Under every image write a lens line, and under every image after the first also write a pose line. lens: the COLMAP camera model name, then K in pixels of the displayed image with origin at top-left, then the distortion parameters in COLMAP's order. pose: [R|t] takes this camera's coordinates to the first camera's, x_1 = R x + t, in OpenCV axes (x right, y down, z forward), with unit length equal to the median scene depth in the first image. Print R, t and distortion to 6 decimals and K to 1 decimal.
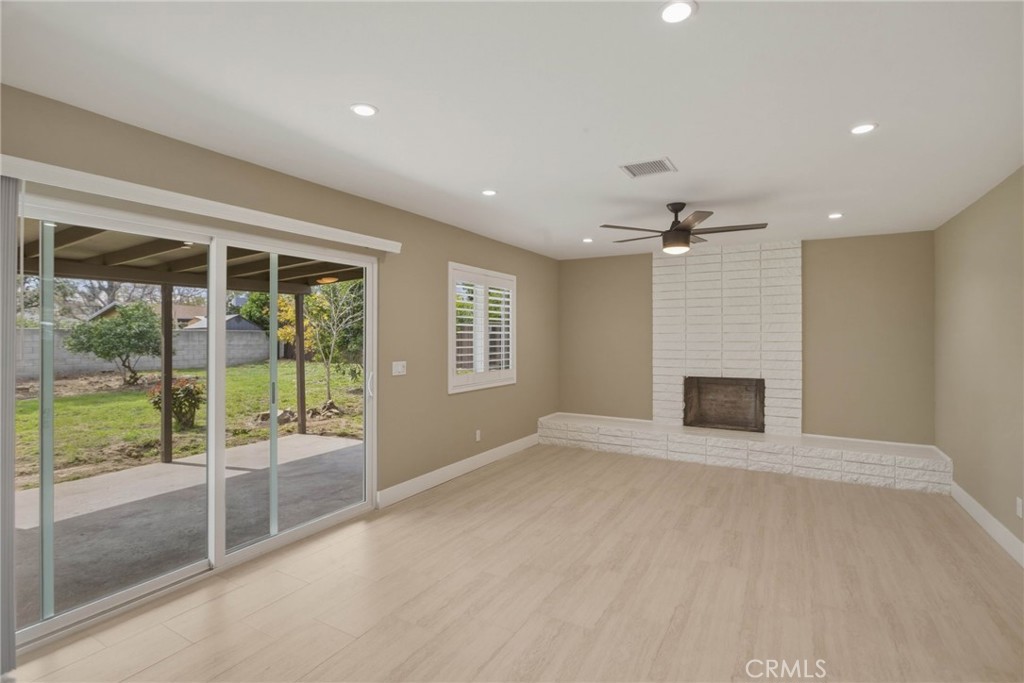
lens RADIAL K [[489.0, 0, 510.1], [0, 489.0, 338.0], [0, 0, 1]] dist [-0.001637, 0.001324]
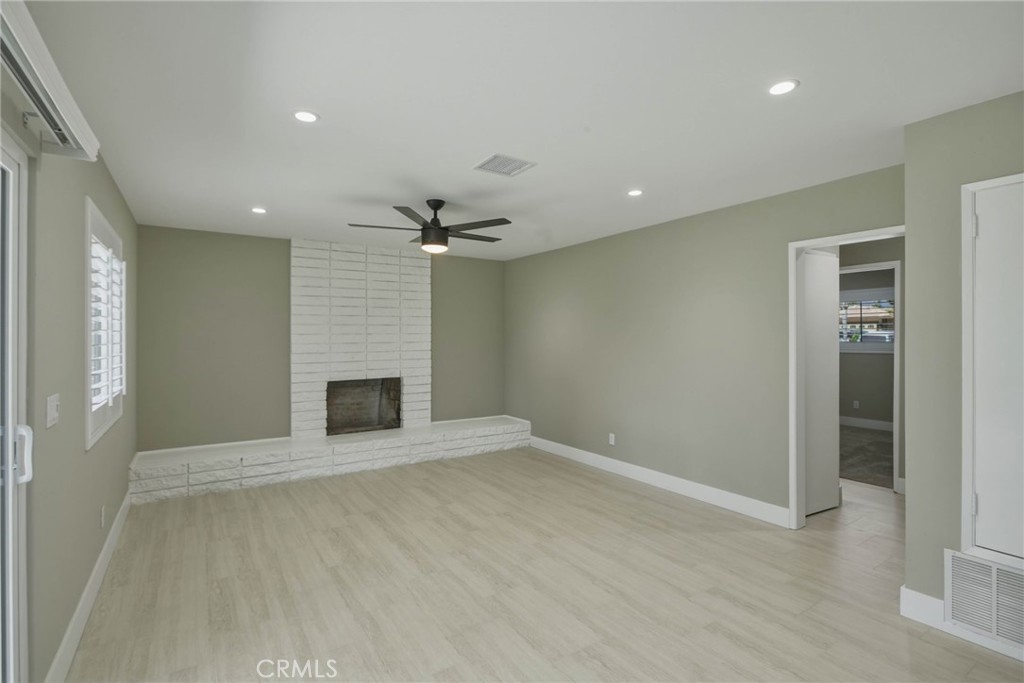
lens RADIAL K [[489.0, 0, 510.1], [0, 489.0, 338.0], [0, 0, 1]] dist [-0.001637, 0.001324]
pose [[0.450510, -0.003772, 0.892764, -0.338665], [0.006944, 0.999976, 0.000721, -0.000972], [-0.892744, 0.005875, 0.450525, 0.315501]]
